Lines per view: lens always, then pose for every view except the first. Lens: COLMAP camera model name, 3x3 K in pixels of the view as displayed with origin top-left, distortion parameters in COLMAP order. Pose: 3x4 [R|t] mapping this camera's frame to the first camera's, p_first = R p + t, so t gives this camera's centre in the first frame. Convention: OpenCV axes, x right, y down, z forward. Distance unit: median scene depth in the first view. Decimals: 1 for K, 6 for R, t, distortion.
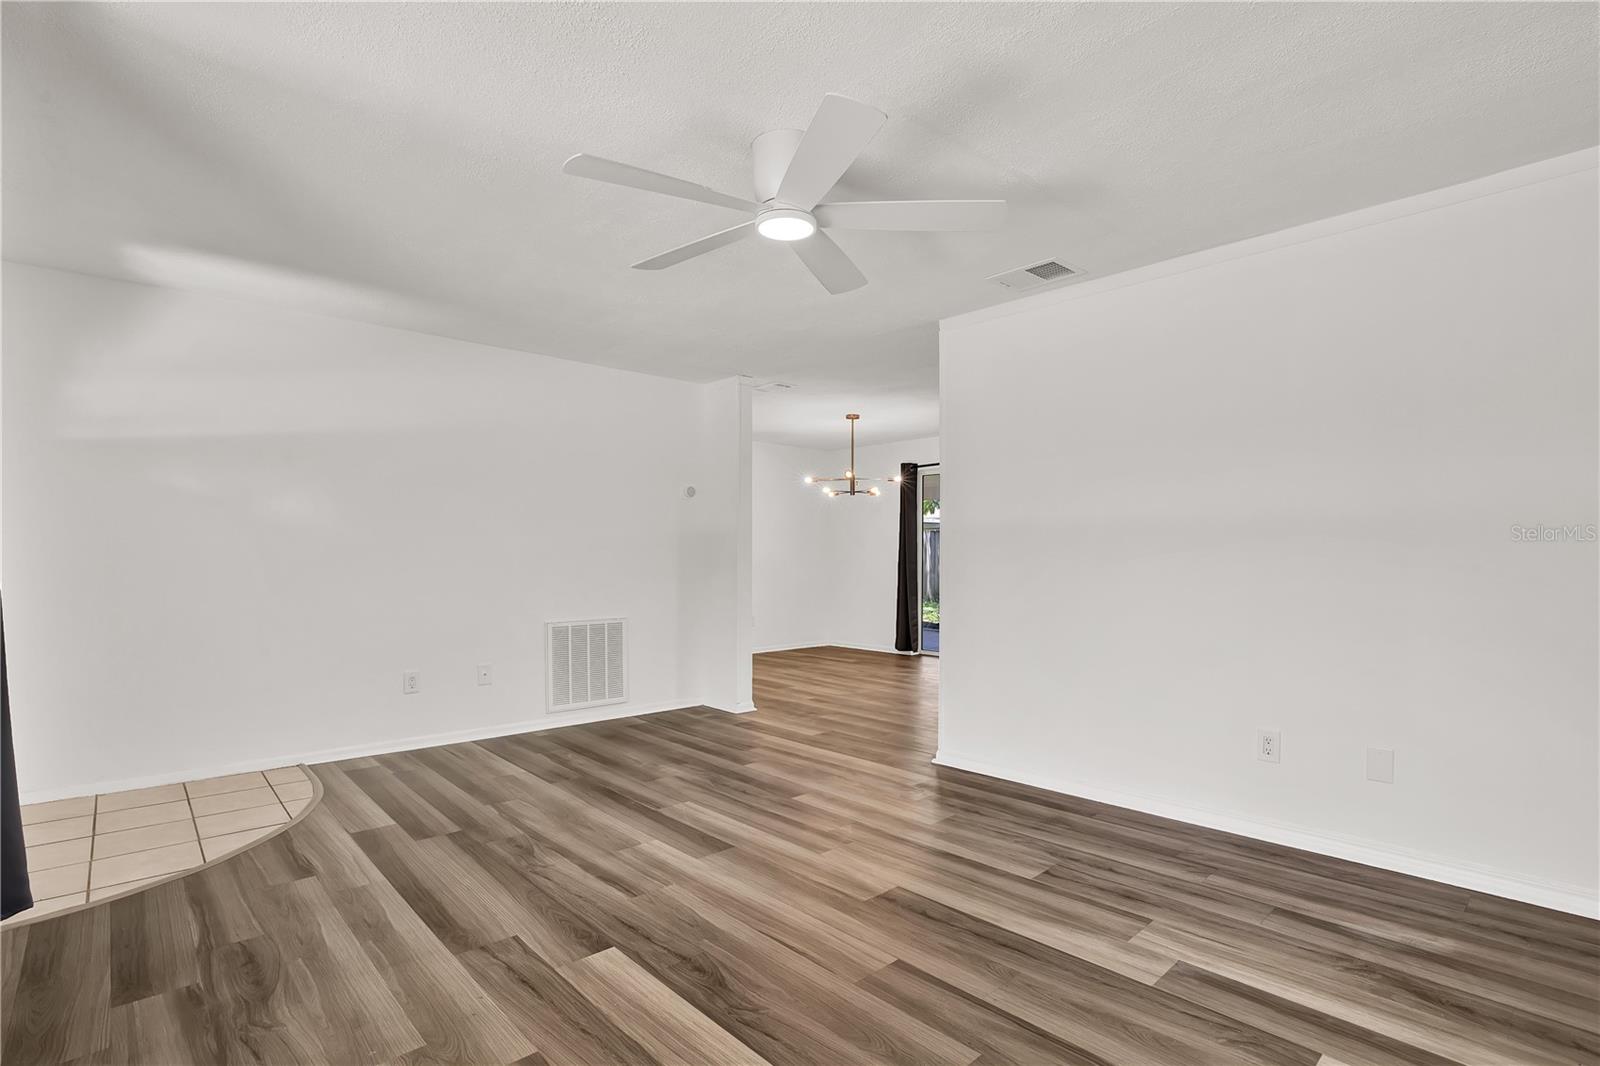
lens RADIAL K [[761.7, 0, 813.9], [0, 761.7, 559.7], [0, 0, 1]] dist [-0.037309, 0.006987]
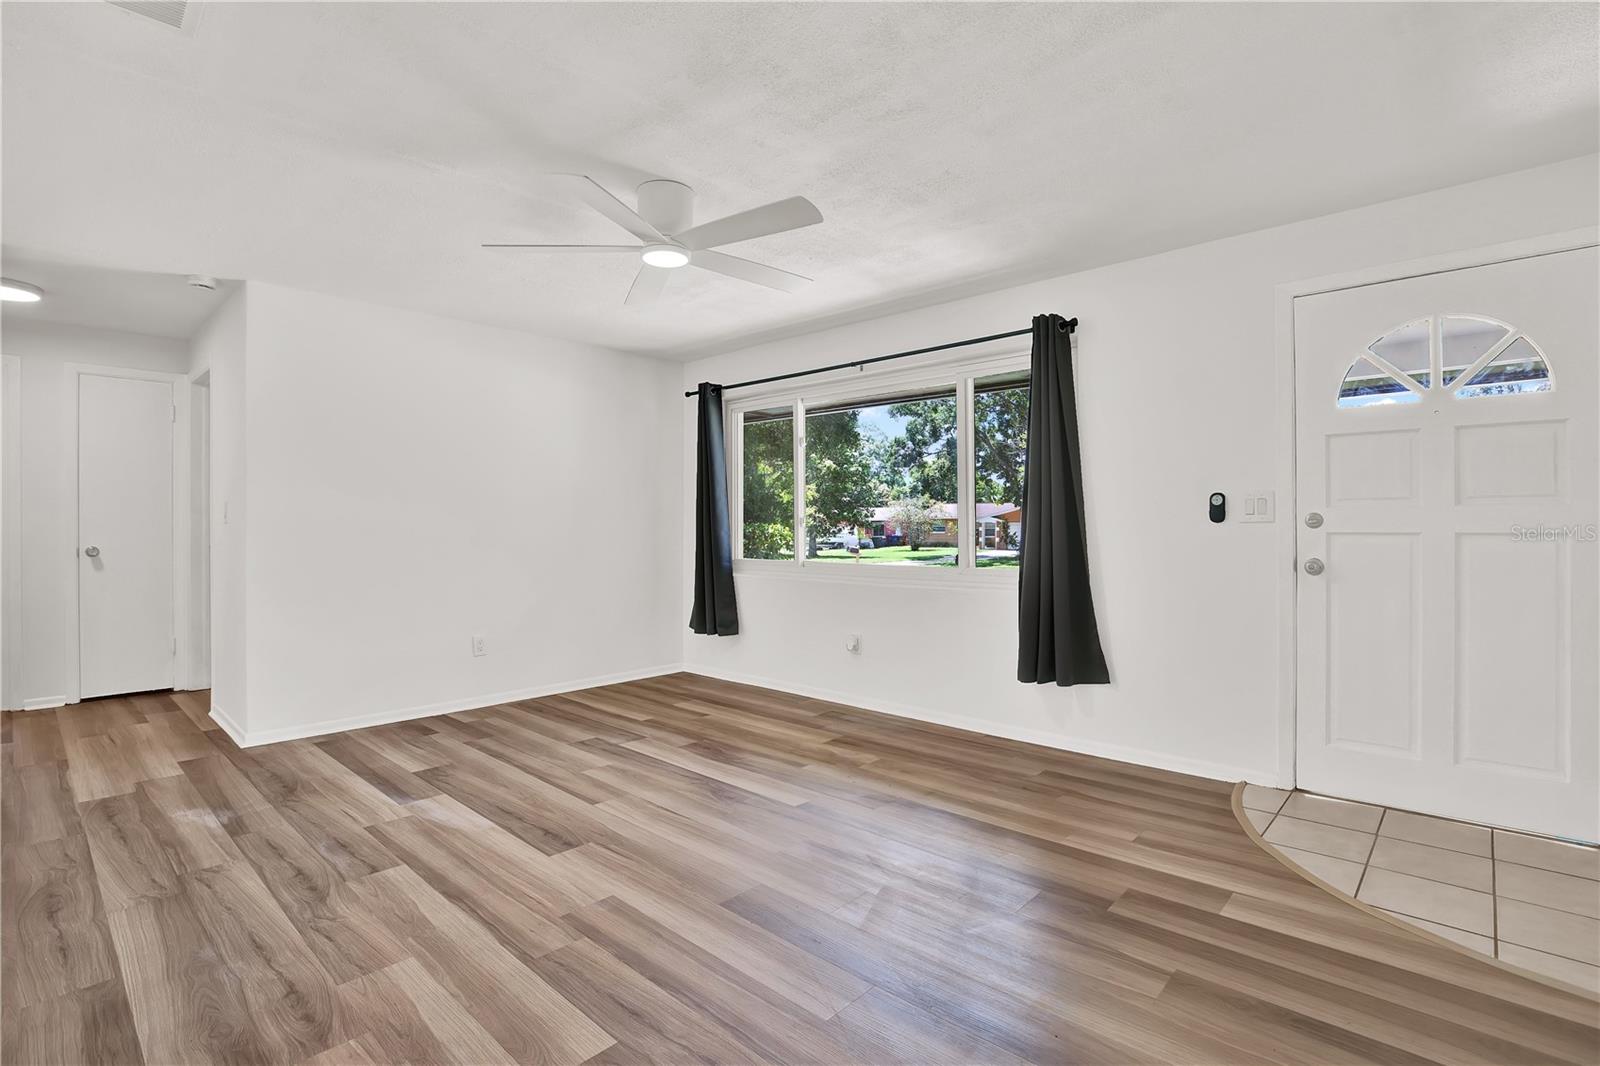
lens RADIAL K [[761.7, 0, 803.5], [0, 761.7, 524.0], [0, 0, 1]] dist [-0.037309, 0.006987]
pose [[-0.997773, 0.002732, -0.066639, -0.153992], [0.002289, 0.999975, 0.006723, -0.013782], [0.066655, 0.006555, -0.997755, 1.955561]]
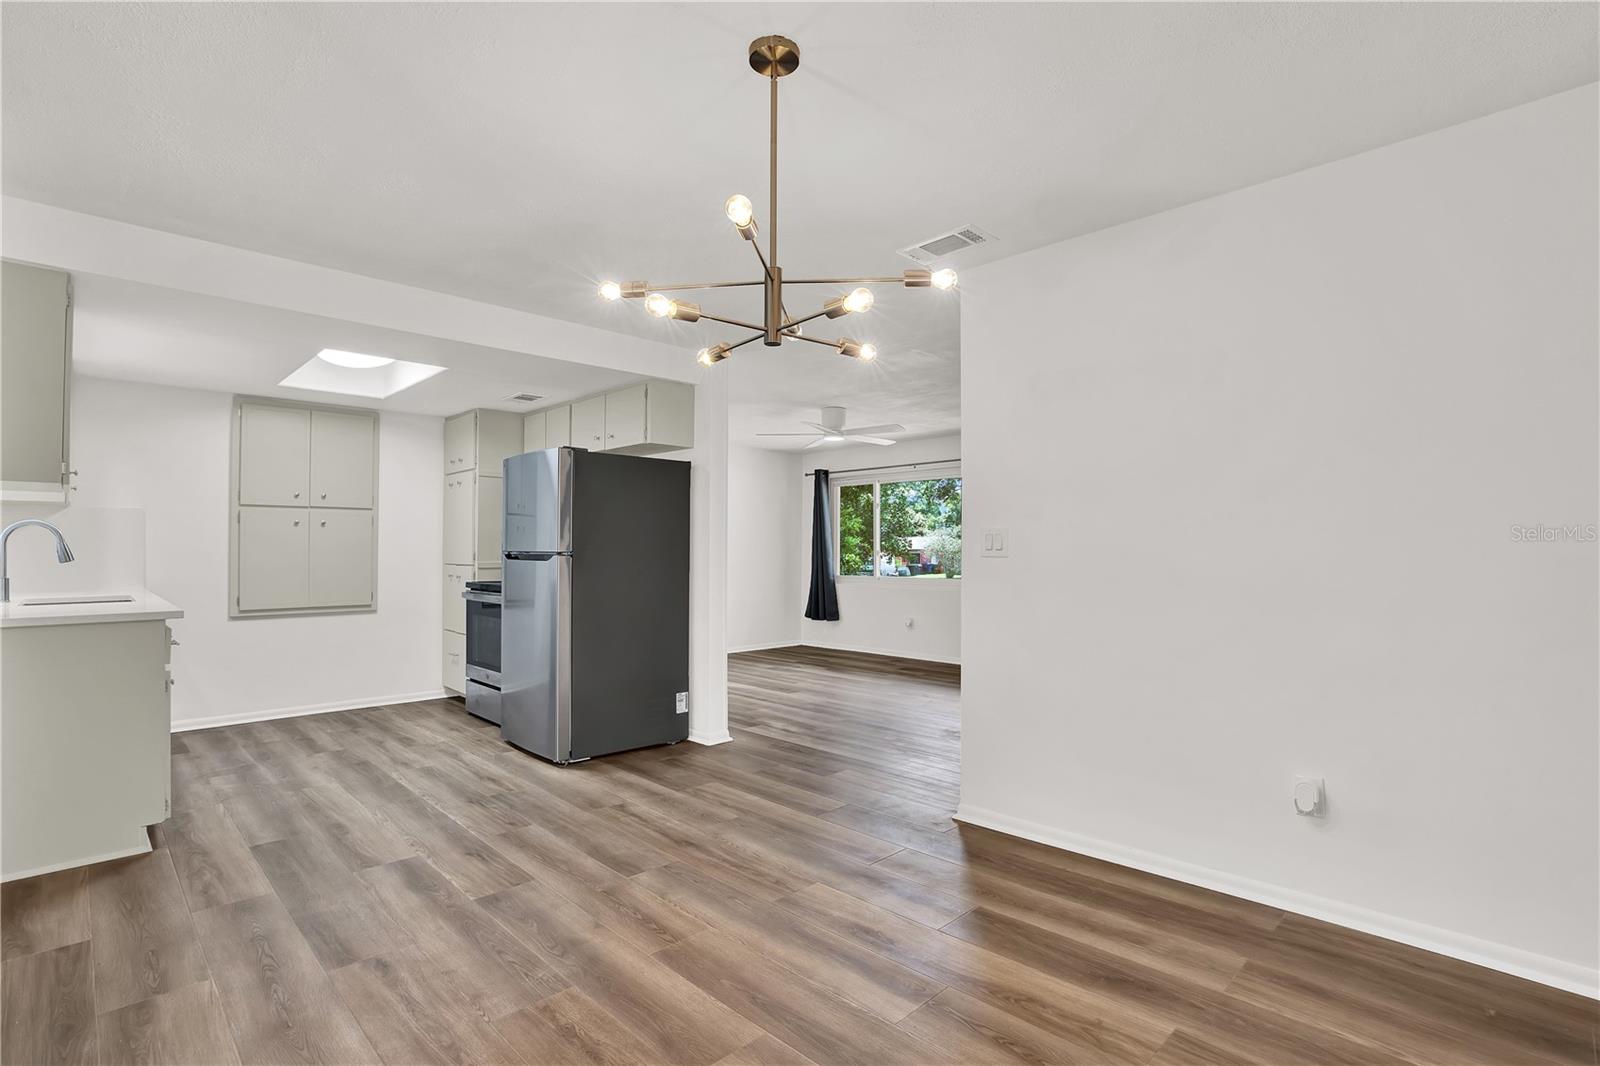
lens RADIAL K [[761.7, 0, 802.7], [0, 761.7, 534.5], [0, 0, 1]] dist [-0.037309, 0.006987]
pose [[-0.999791, -0.001995, -0.020368, 0.123312], [-0.001662, 0.999865, -0.016361, -0.032688], [0.020398, -0.016324, -0.999659, 3.338826]]
